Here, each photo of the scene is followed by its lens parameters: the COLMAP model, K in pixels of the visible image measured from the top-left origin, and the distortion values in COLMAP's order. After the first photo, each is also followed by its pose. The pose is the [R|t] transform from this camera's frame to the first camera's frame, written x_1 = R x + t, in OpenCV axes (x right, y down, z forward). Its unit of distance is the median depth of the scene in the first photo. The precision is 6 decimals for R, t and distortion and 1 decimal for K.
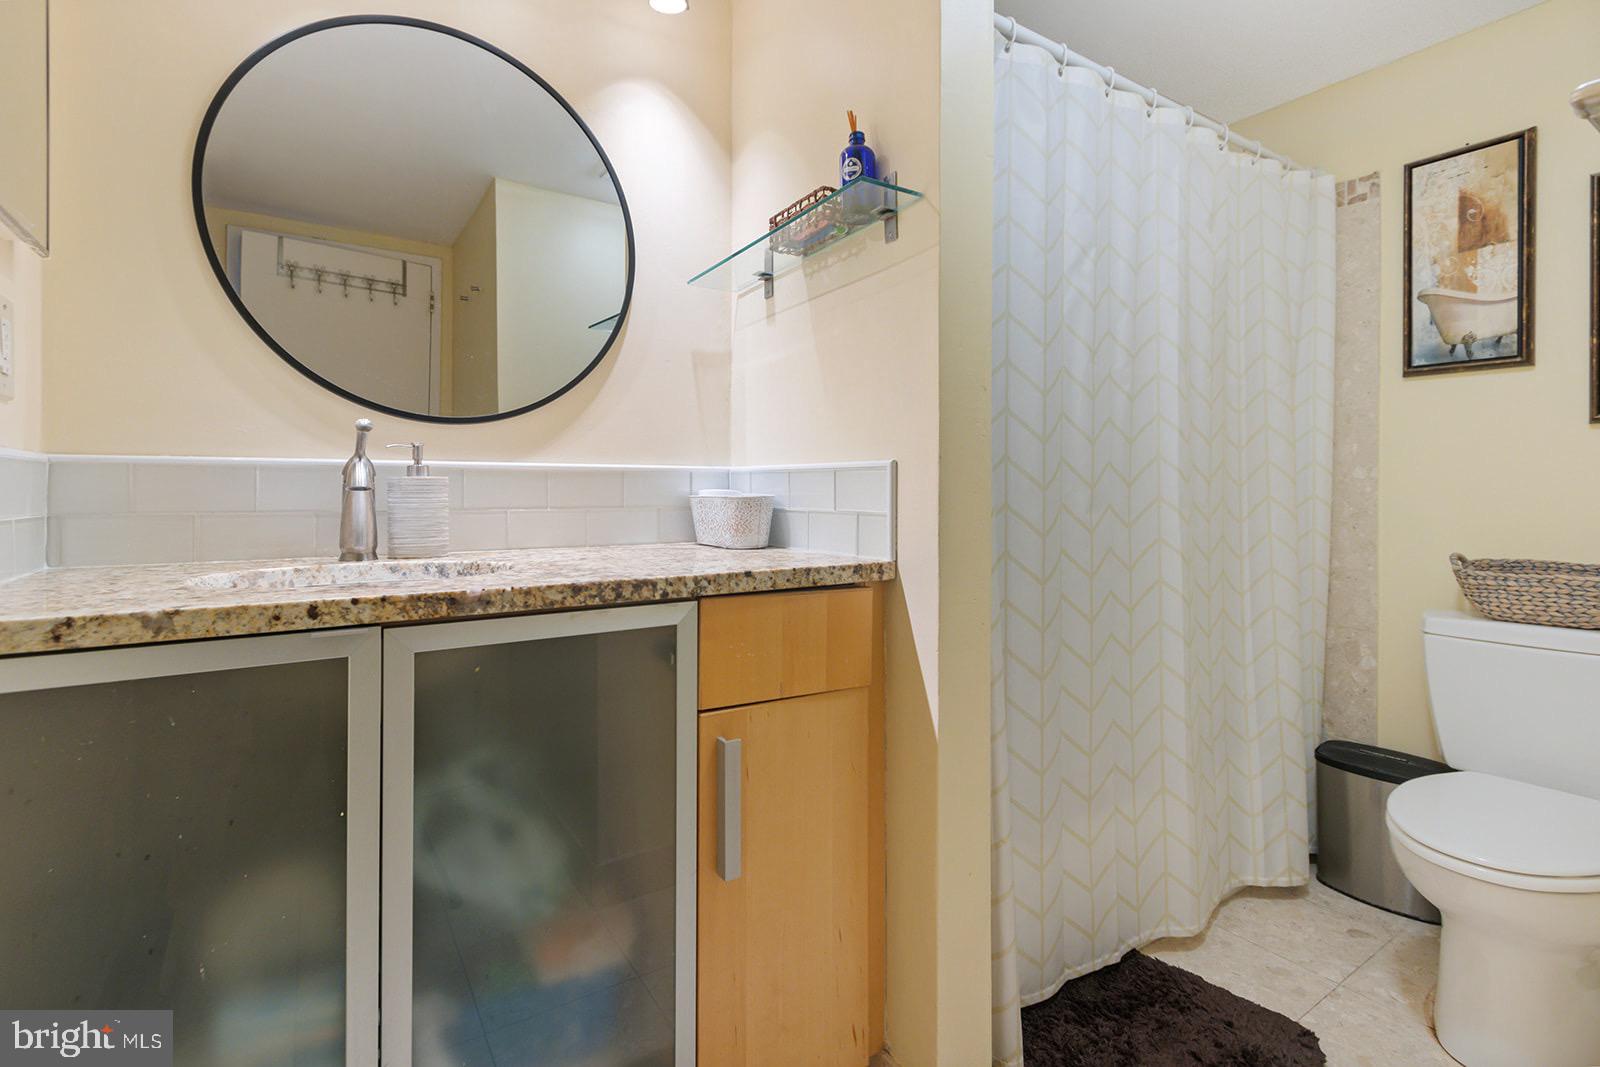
lens RADIAL K [[751.8, 0, 798.4], [0, 751.8, 475.2], [0, 0, 1]] dist [0.007040, -0.000103]
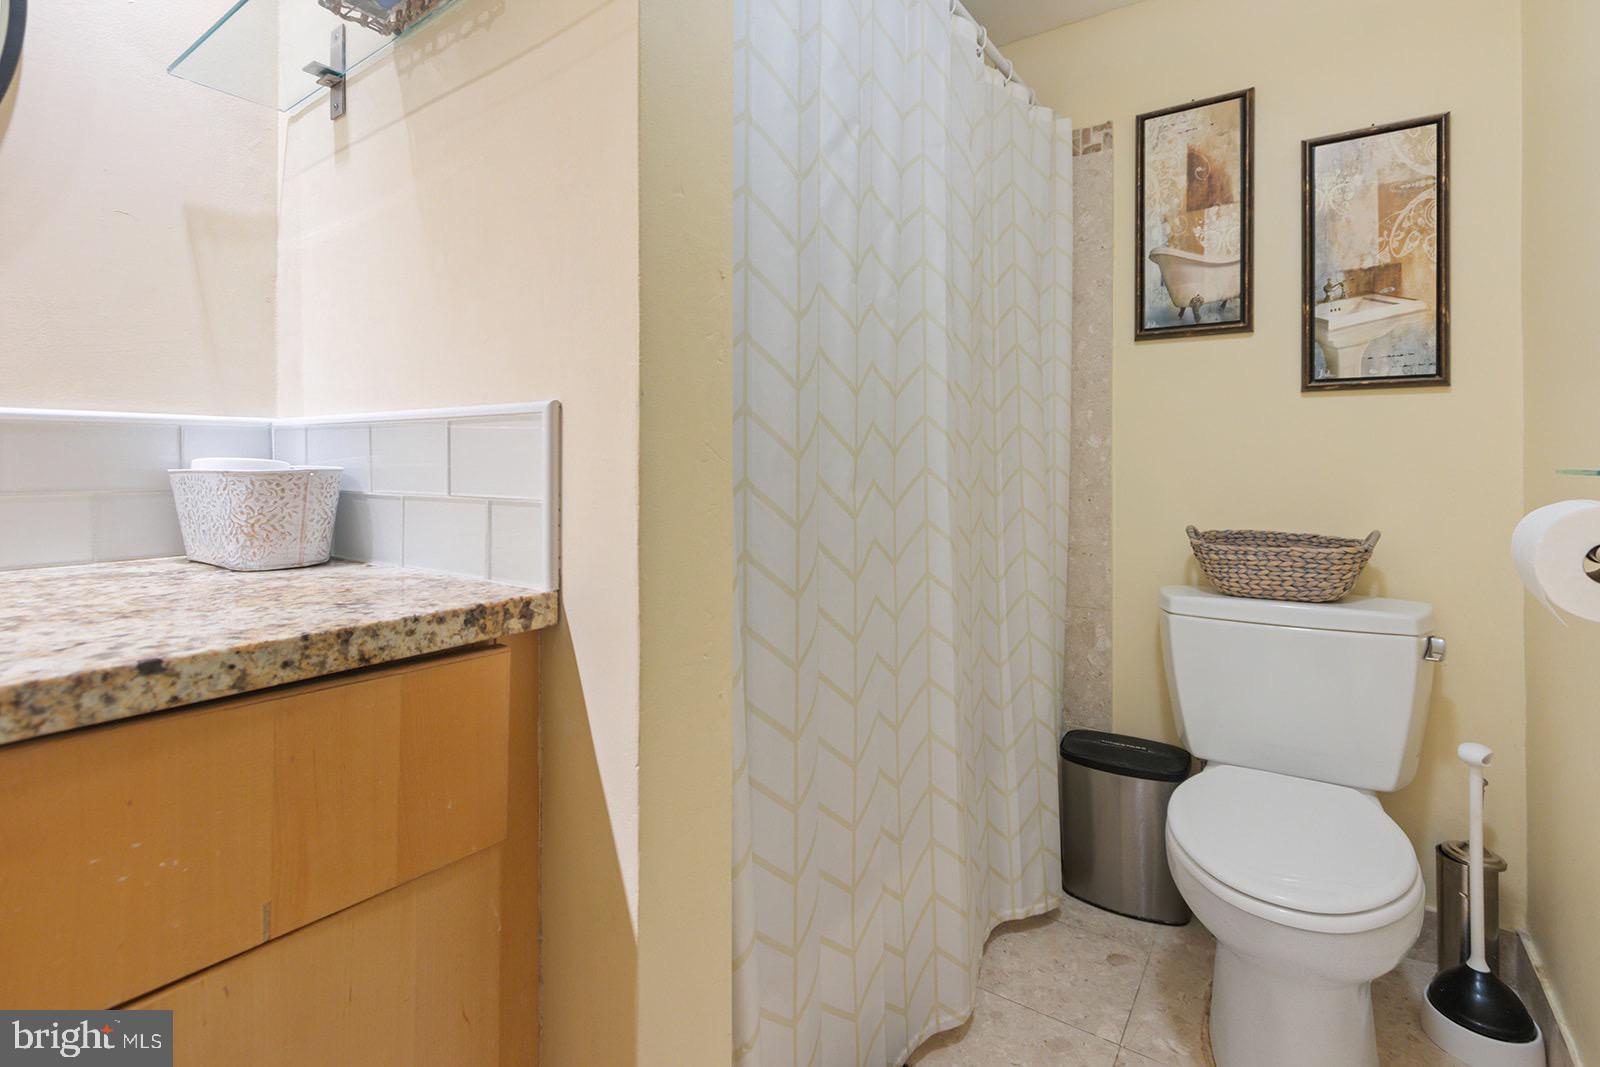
lens RADIAL K [[751.8, 0, 798.4], [0, 751.8, 475.2], [0, 0, 1]] dist [0.007040, -0.000103]
pose [[0.927827, -0.008150, 0.372922, 0.066509], [-0.005310, 0.999371, 0.035053, 0.009928], [-0.372973, -0.034503, 0.927200, 0.333434]]
